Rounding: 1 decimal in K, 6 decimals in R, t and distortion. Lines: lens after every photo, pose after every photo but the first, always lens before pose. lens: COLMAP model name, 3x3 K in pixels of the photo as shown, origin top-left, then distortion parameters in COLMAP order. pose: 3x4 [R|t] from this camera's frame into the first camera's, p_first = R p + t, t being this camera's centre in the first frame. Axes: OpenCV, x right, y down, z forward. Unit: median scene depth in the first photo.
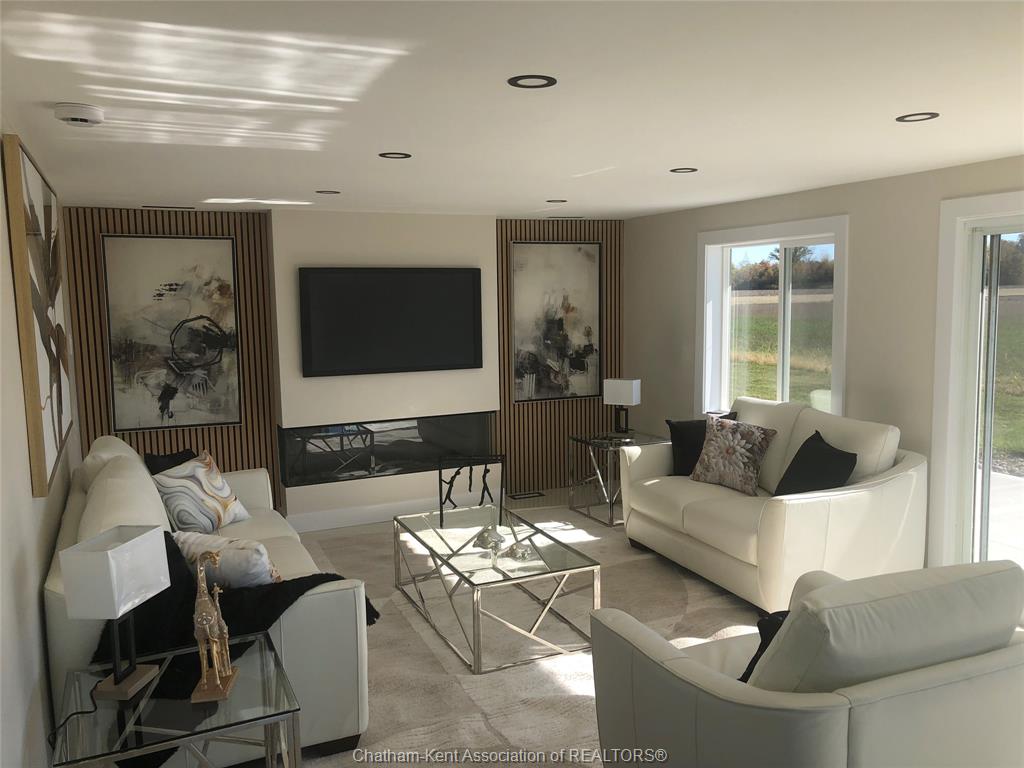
lens RADIAL K [[832.4, 0, 508.7], [0, 832.4, 387.6], [0, 0, 1]] dist [0.037023, -0.032240]
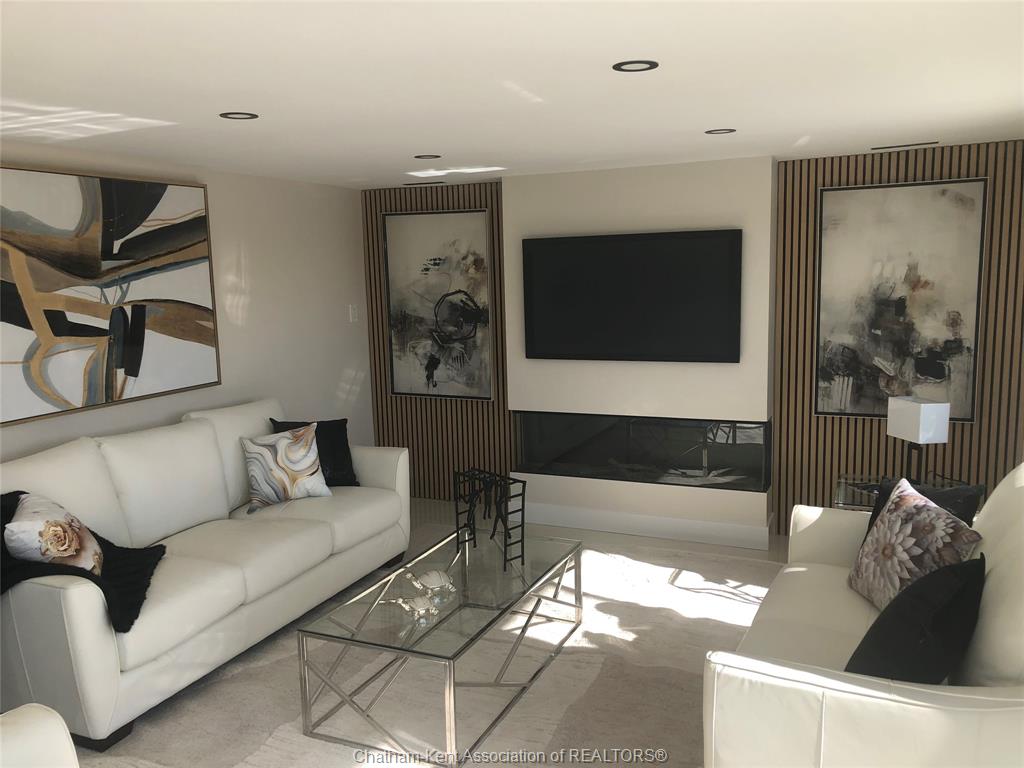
lens RADIAL K [[832.4, 0, 511.5], [0, 832.4, 380.8], [0, 0, 1]] dist [0.037023, -0.032240]
pose [[0.657154, 0.097403, -0.747436, 0.434064], [-0.067661, 0.995235, 0.070207, -0.050976], [0.750713, 0.004436, 0.660614, 0.378823]]
